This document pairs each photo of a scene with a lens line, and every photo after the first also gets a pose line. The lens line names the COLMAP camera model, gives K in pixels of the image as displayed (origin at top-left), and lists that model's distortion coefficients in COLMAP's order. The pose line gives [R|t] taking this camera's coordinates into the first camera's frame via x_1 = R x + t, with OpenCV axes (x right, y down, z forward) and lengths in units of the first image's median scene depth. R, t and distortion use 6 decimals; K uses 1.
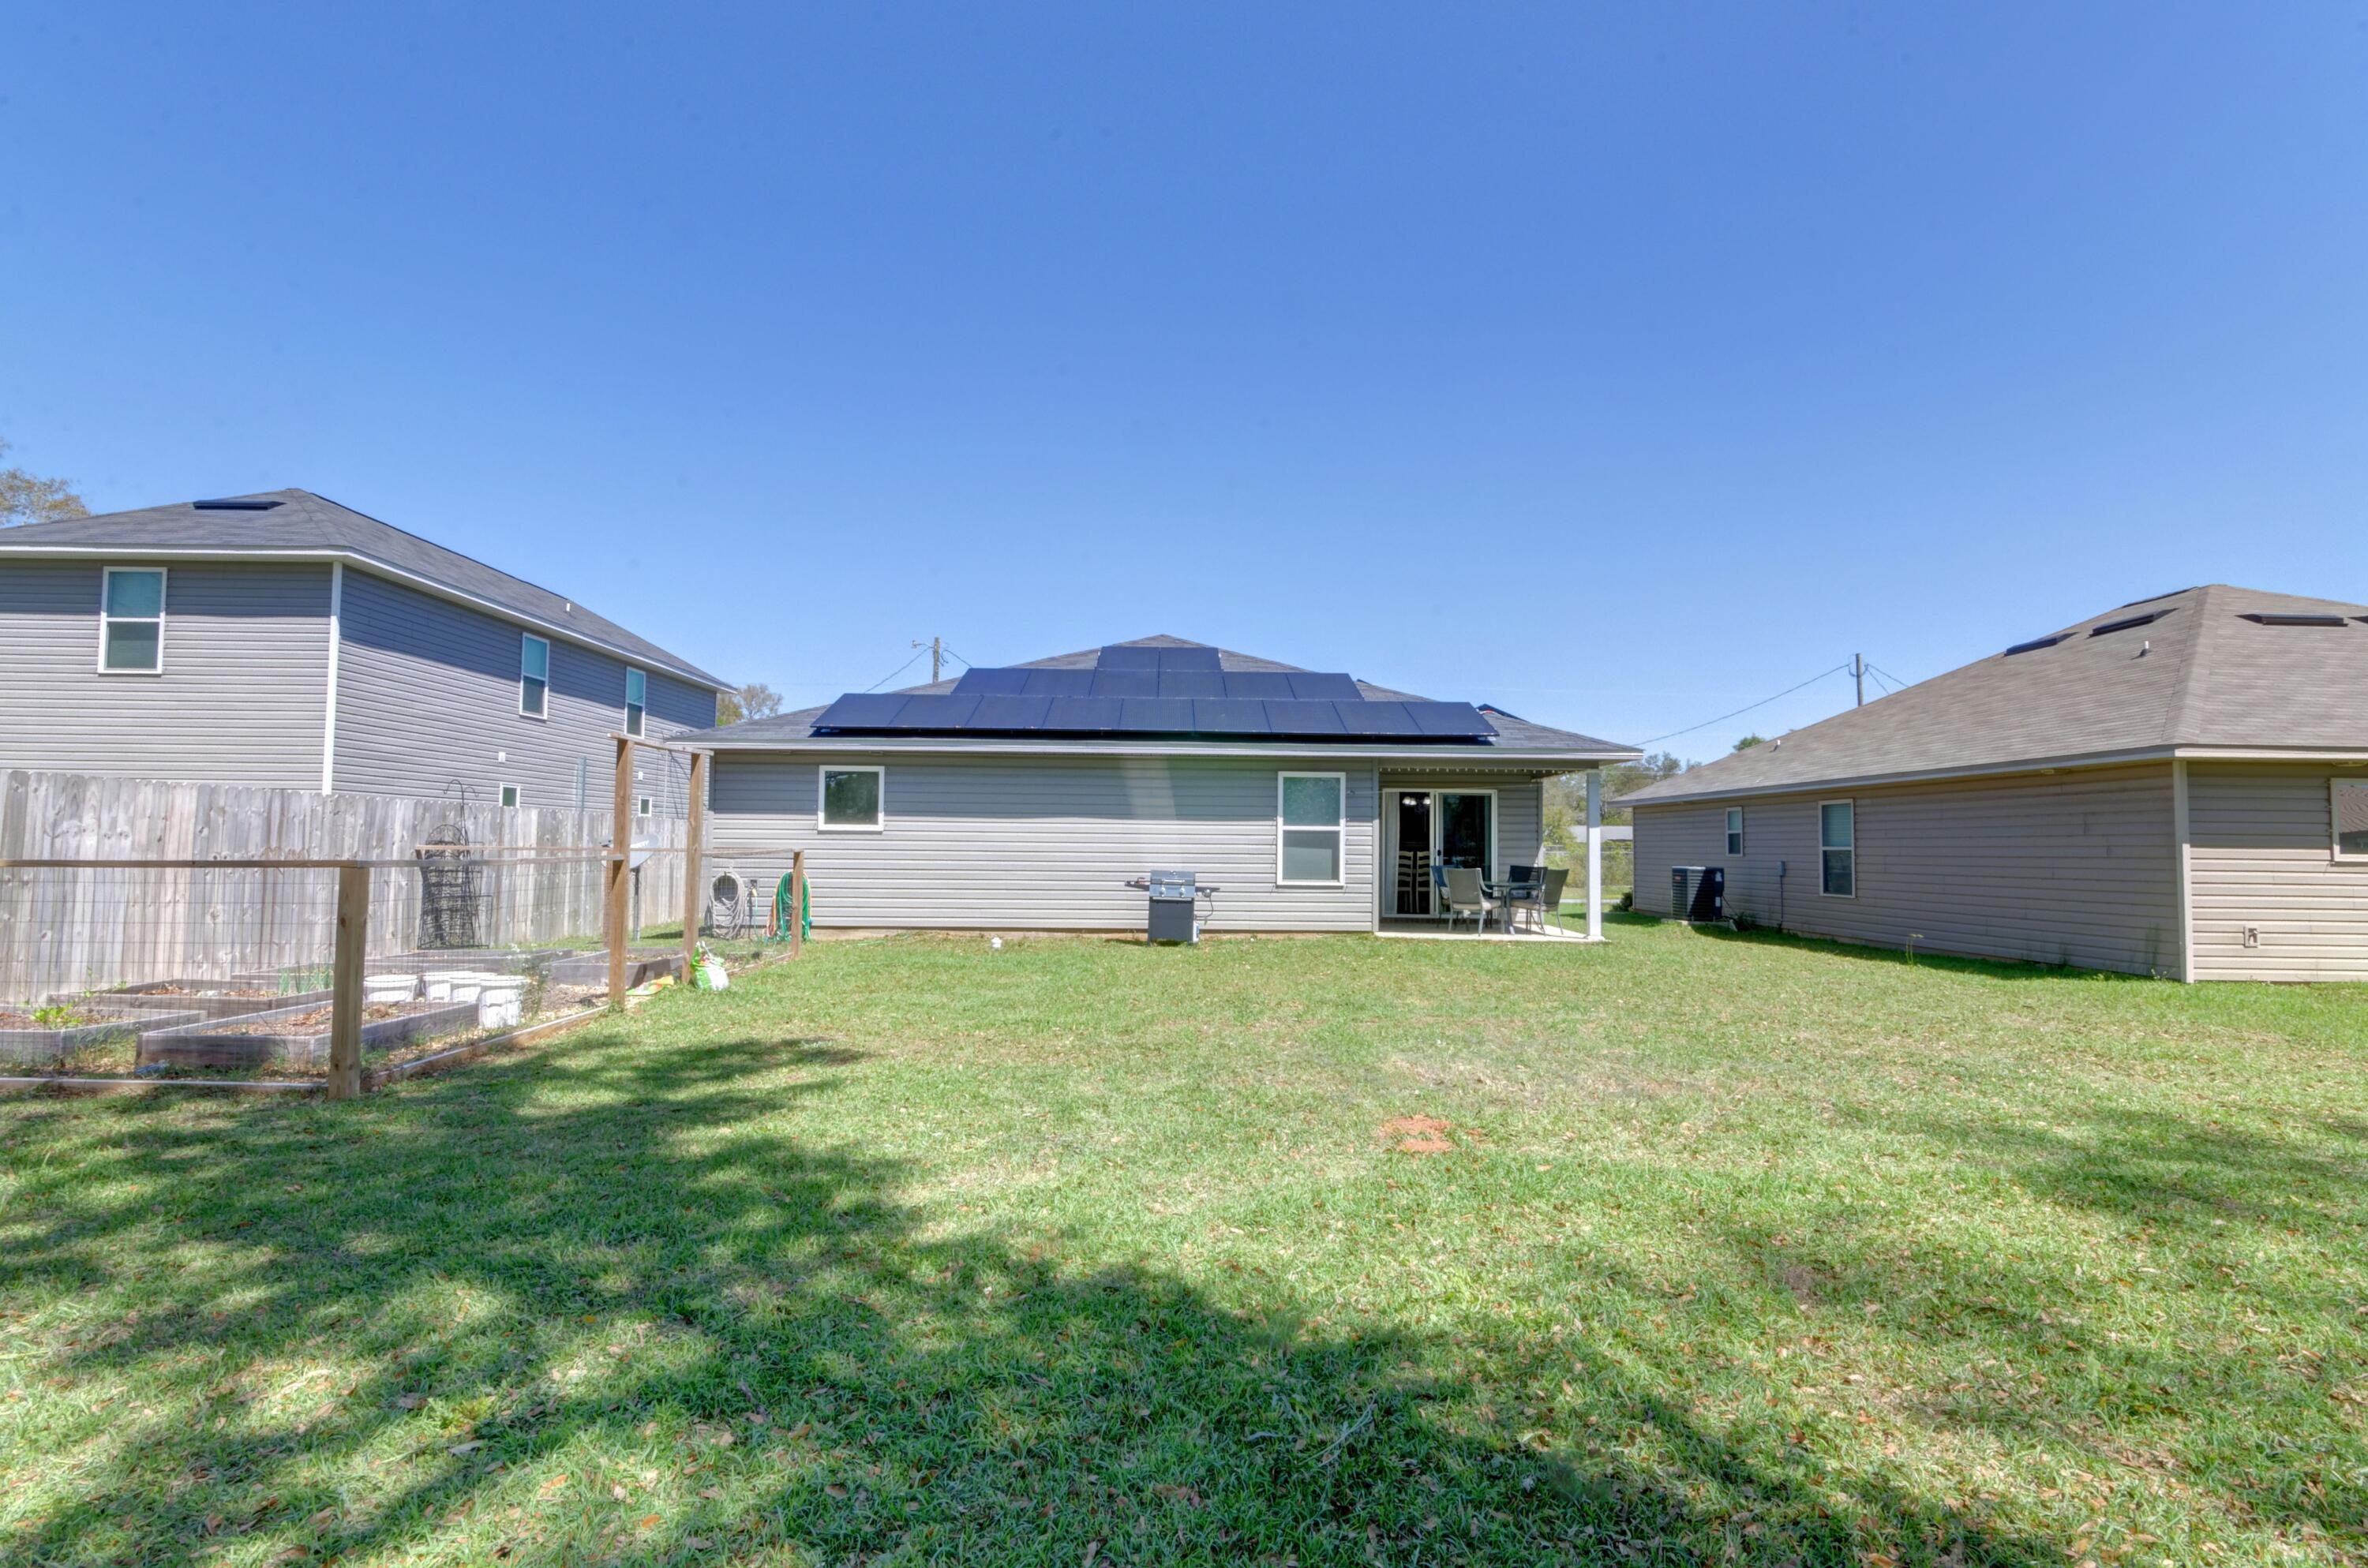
lens RADIAL K [[1134.4, 0, 1194.6], [0, 1134.4, 776.2], [0, 0, 1]] dist [0.009216, -0.003607]
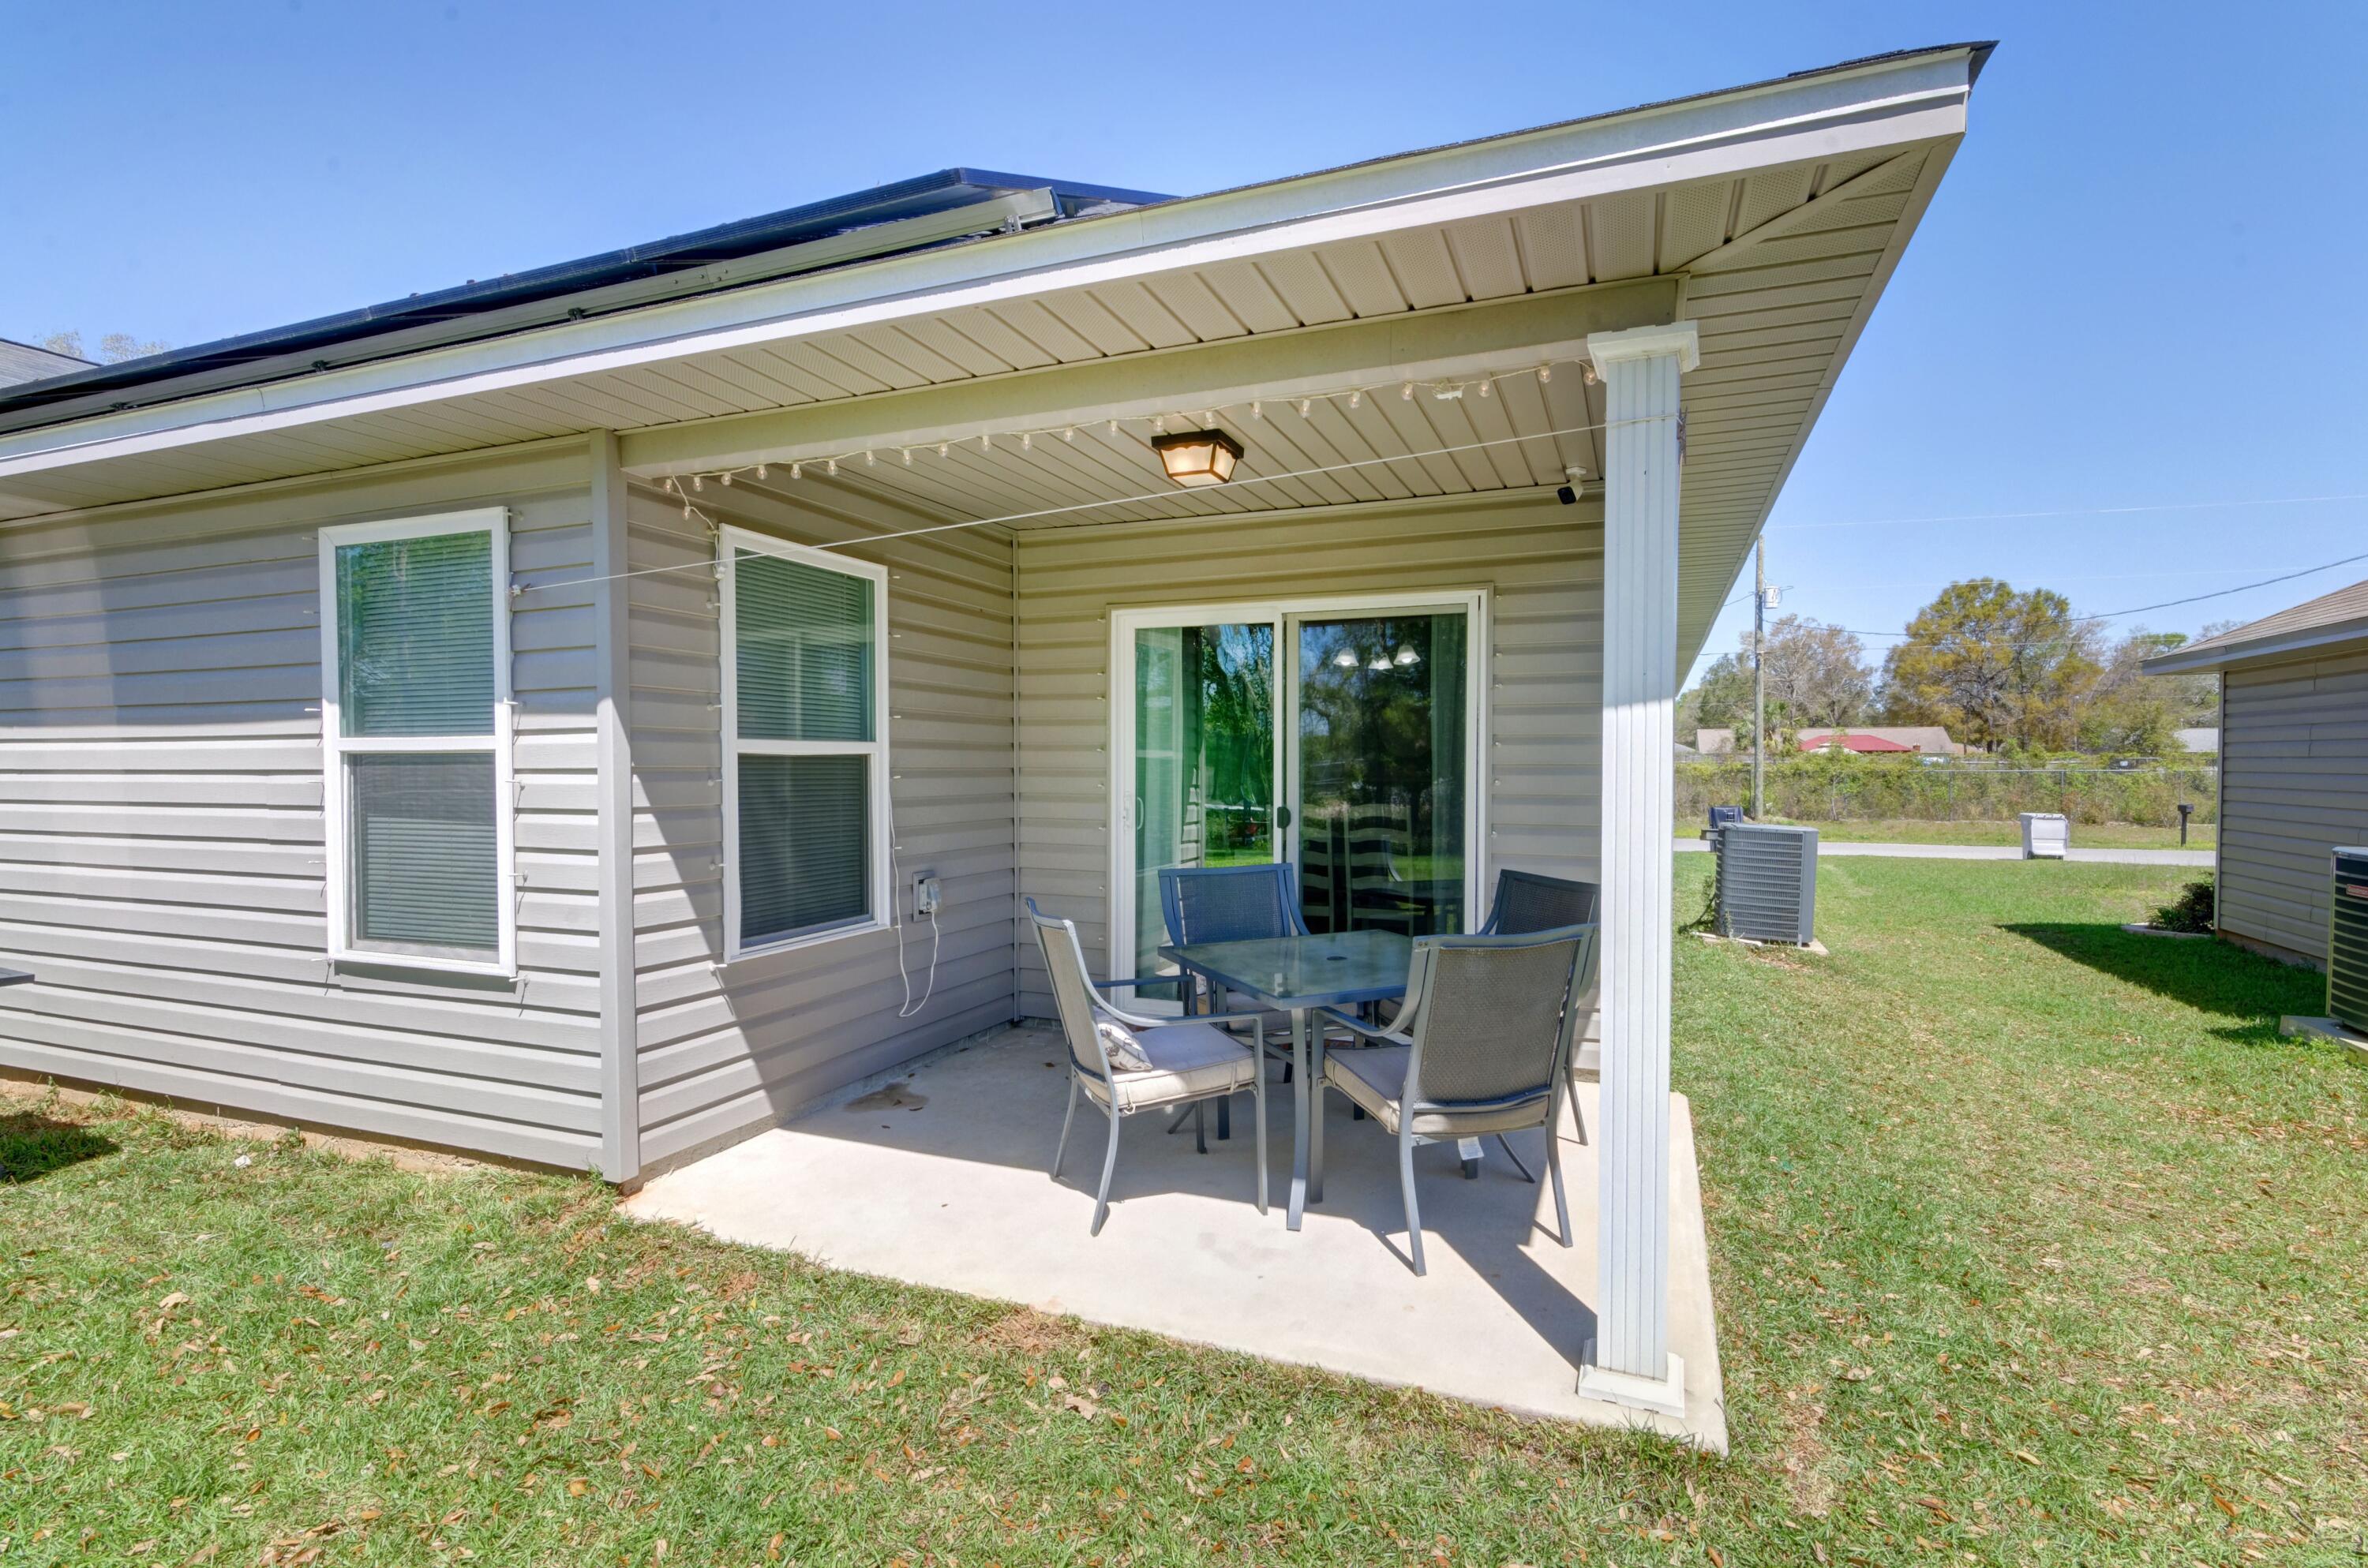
lens RADIAL K [[1134.4, 0, 1176.3], [0, 1134.4, 779.5], [0, 0, 1]] dist [0.009216, -0.003607]
pose [[0.917676, -0.006821, -0.397270, 0.356925], [0.036248, 0.997120, 0.066611, 0.043067], [0.395672, -0.075527, 0.915281, 0.834219]]
